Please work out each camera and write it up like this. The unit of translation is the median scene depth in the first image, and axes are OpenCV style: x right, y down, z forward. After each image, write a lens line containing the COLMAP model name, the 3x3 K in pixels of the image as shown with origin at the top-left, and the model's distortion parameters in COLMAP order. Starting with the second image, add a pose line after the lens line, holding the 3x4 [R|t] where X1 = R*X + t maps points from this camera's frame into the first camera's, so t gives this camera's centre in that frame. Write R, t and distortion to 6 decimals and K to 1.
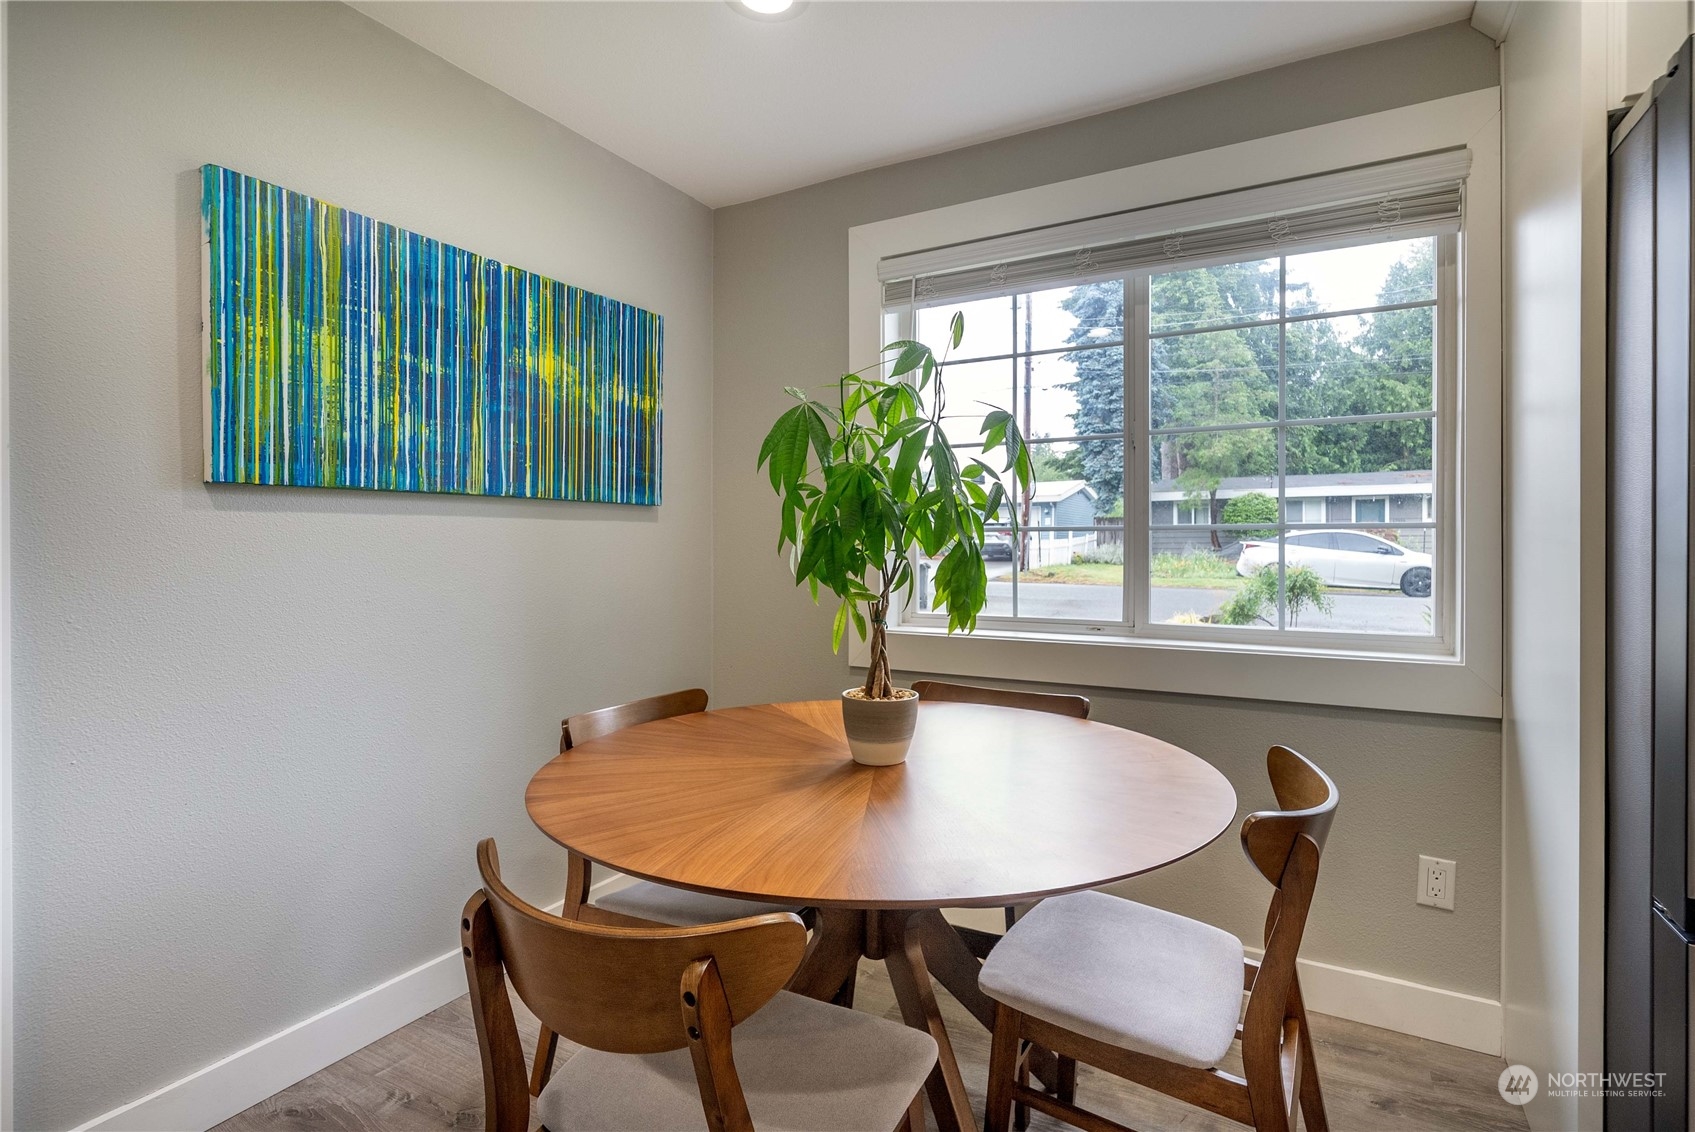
lens RADIAL K [[812.7, 0, 841.0], [0, 812.7, 562.4], [0, 0, 1]] dist [-0.000732, 0.000383]
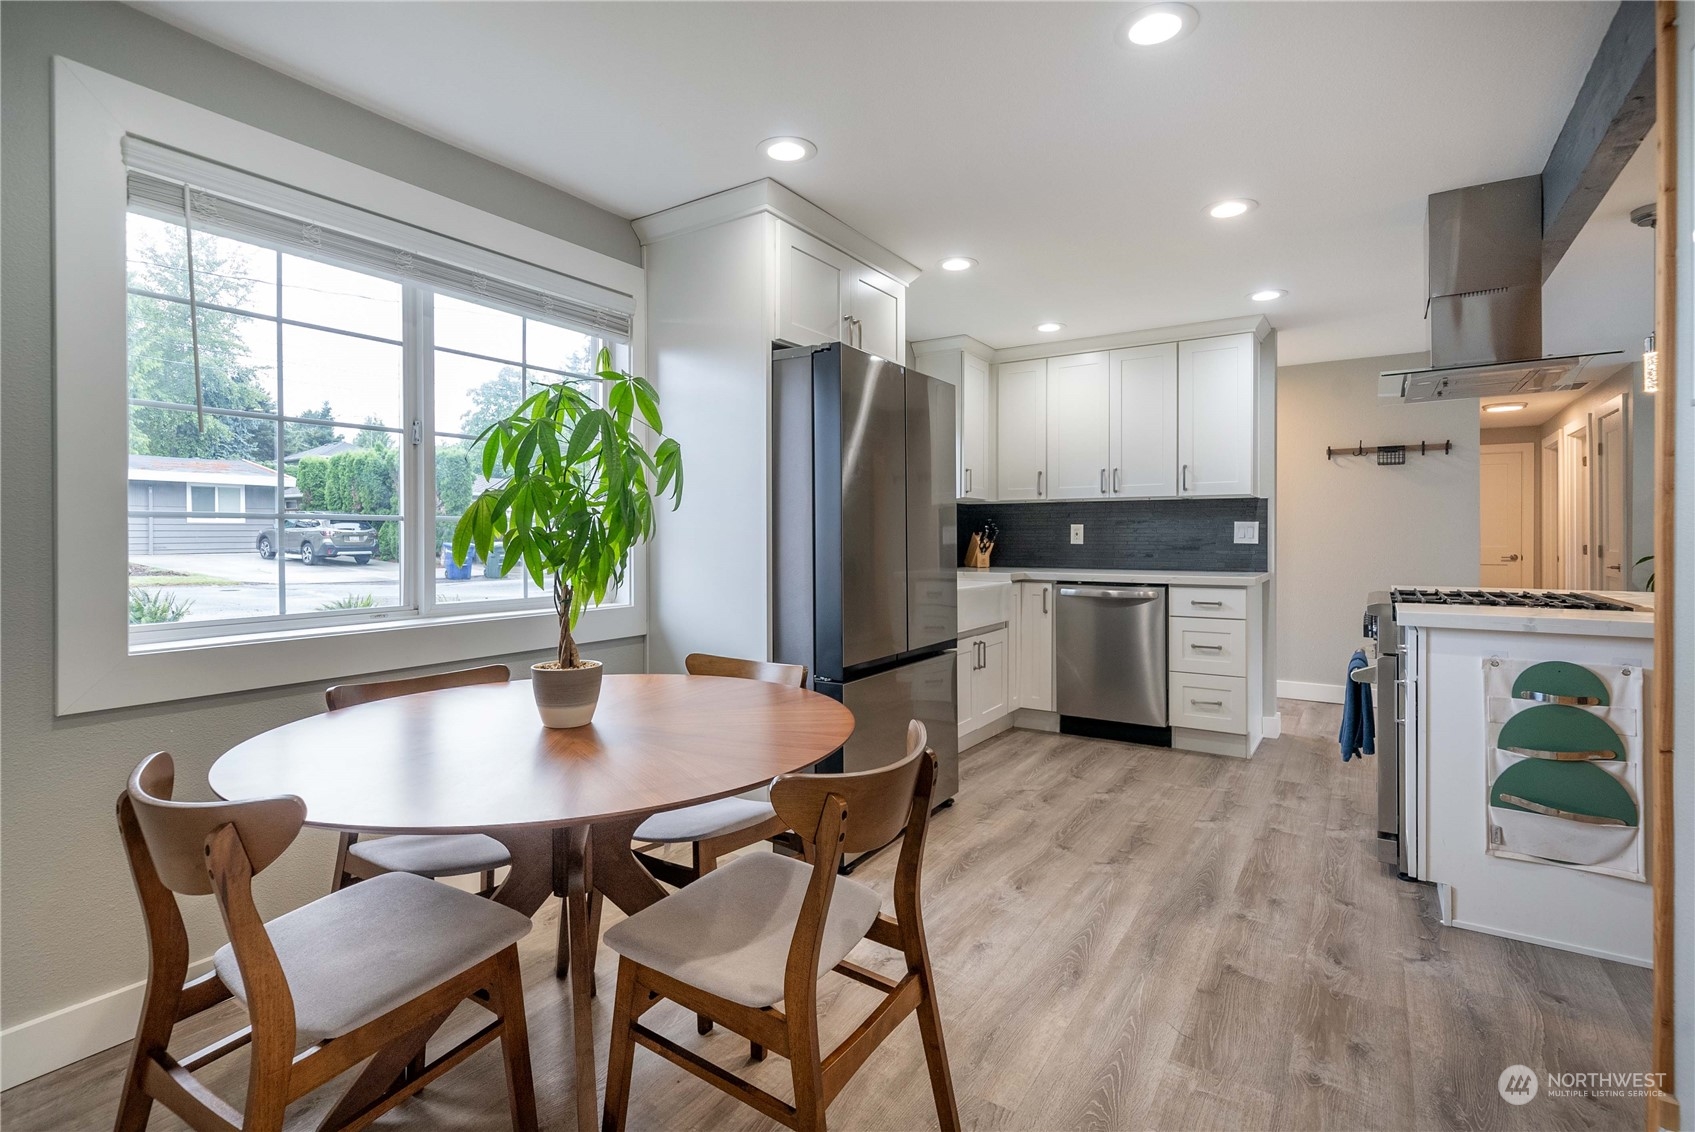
lens RADIAL K [[806.5, 0, 859.2], [0, 806.5, 538.9], [0, 0, 1]] dist [-0.001402, -0.000046]
pose [[0.049325, -0.005105, 0.998770, -0.826739], [0.021895, 0.999752, 0.004028, -0.007880], [-0.998543, 0.021670, 0.049424, 0.434306]]
